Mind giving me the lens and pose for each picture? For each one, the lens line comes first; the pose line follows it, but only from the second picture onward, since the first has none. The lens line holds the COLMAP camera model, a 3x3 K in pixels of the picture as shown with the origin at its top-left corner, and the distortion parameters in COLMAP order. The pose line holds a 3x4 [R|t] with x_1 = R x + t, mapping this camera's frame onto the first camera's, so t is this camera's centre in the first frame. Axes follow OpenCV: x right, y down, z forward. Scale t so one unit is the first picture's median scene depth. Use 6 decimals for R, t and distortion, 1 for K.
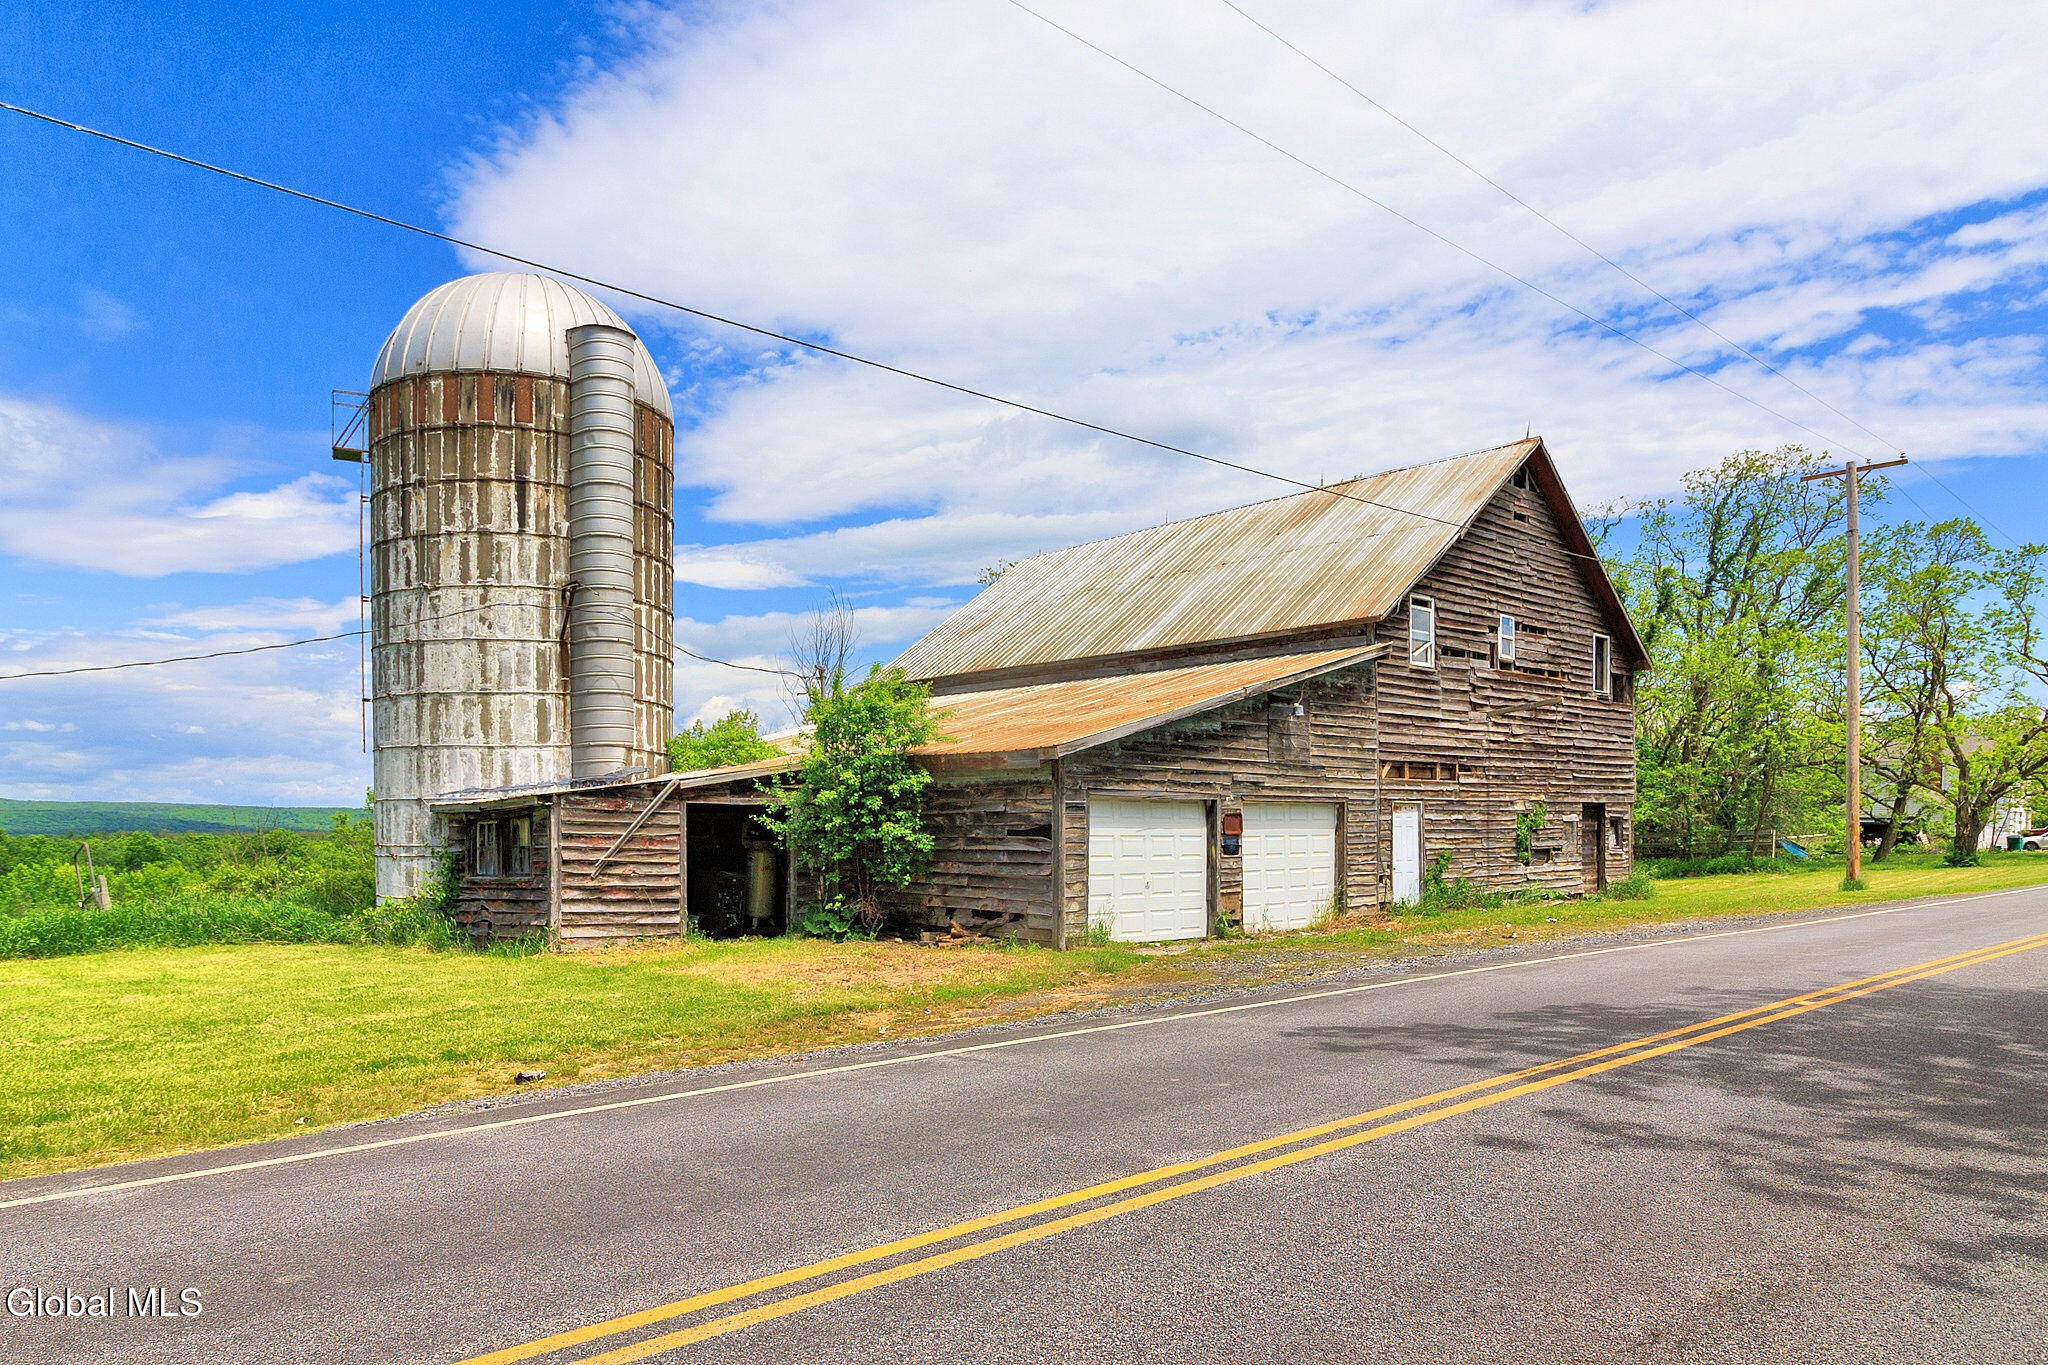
lens RADIAL K [[1384.4, 0, 922.4], [0, 1384.4, 878.2], [0, 0, 1]] dist [-0.005923, -0.000141]
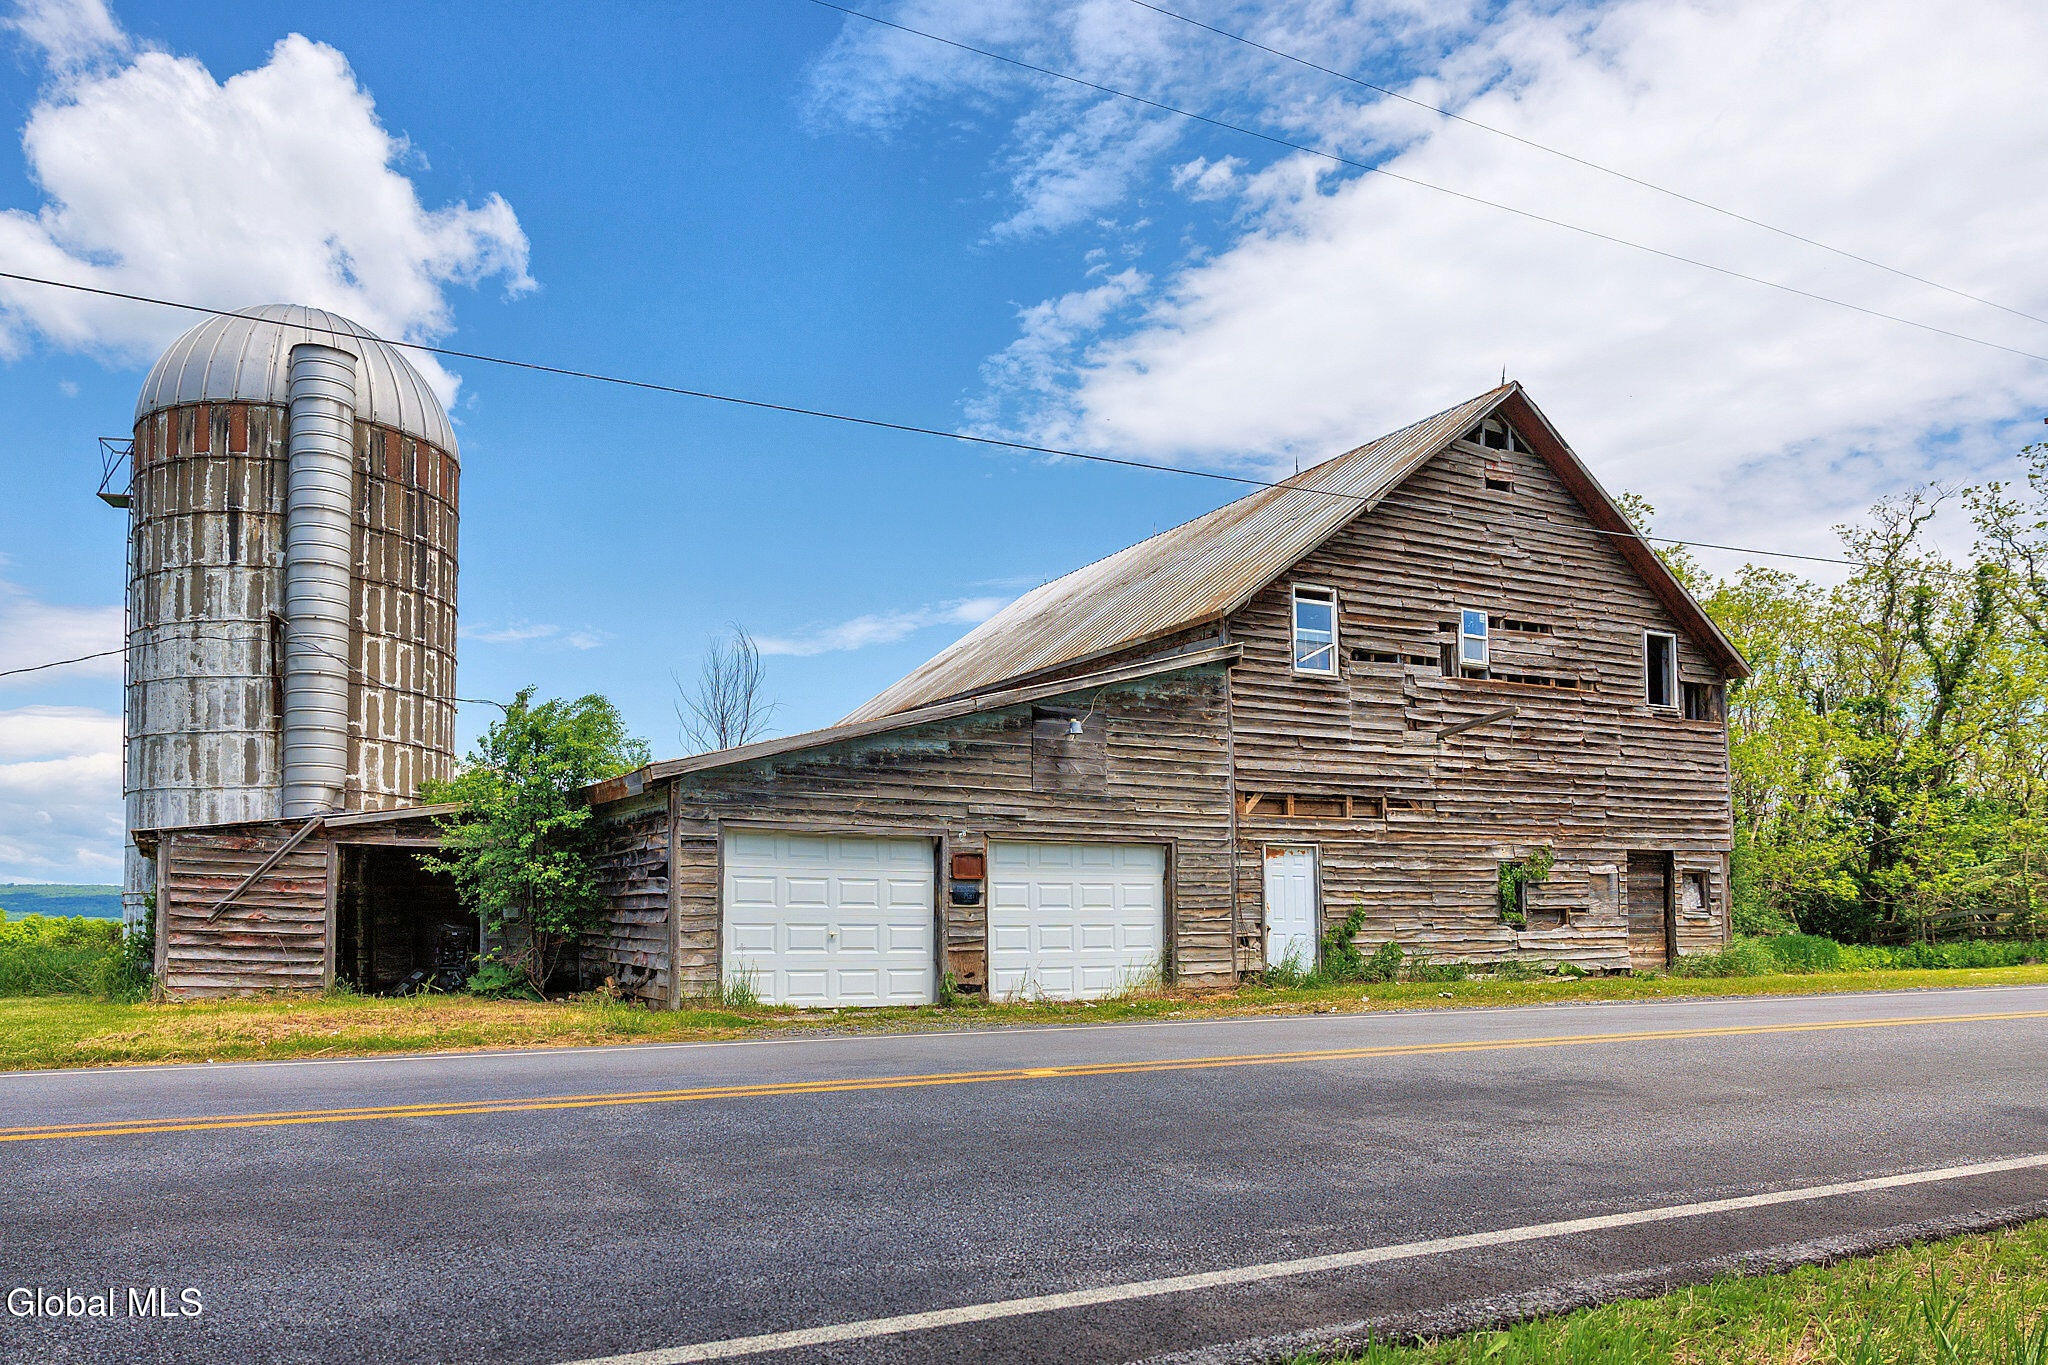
lens RADIAL K [[1422.7, 0, 868.7], [0, 1422.7, 873.9], [0, 0, 1]] dist [0.006245, 0.003487]
pose [[0.963698, -0.003512, -0.266971, 0.375822], [-0.013540, 0.997984, -0.062005, 0.017082], [0.266651, 0.063369, 0.961708, 0.174960]]
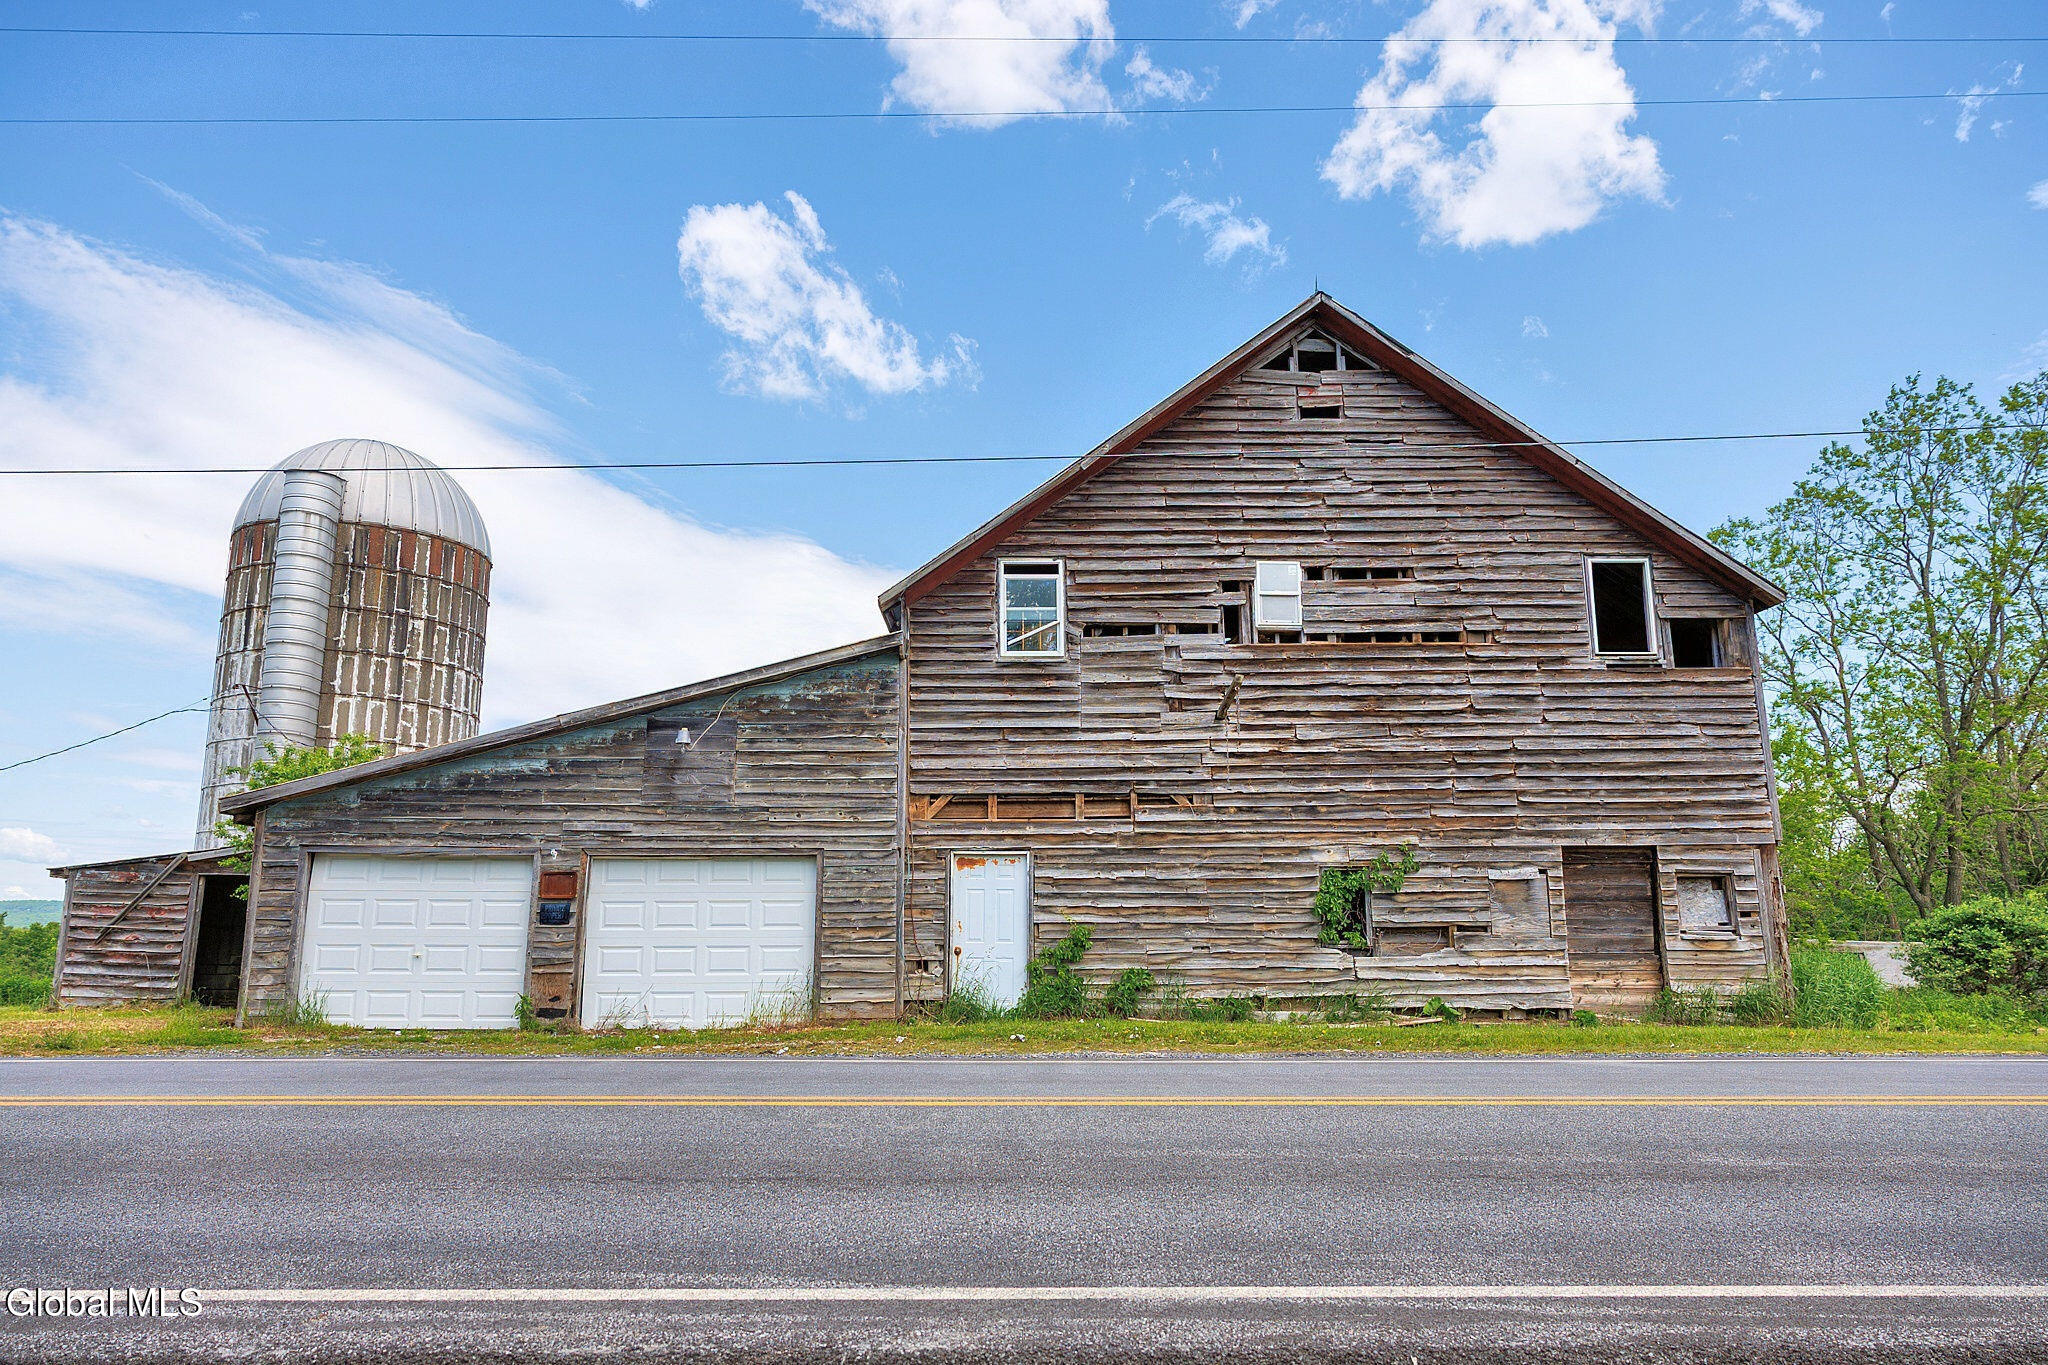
lens RADIAL K [[1381.5, 0, 1024.0], [0, 1381.5, 682.5], [0, 0, 1]] dist [0.003224, 0.000053]
pose [[0.739551, -0.118810, -0.662532, 0.926191], [-0.026521, 0.978391, -0.205056, 0.002555], [0.672578, 0.169220, 0.720419, 0.564717]]
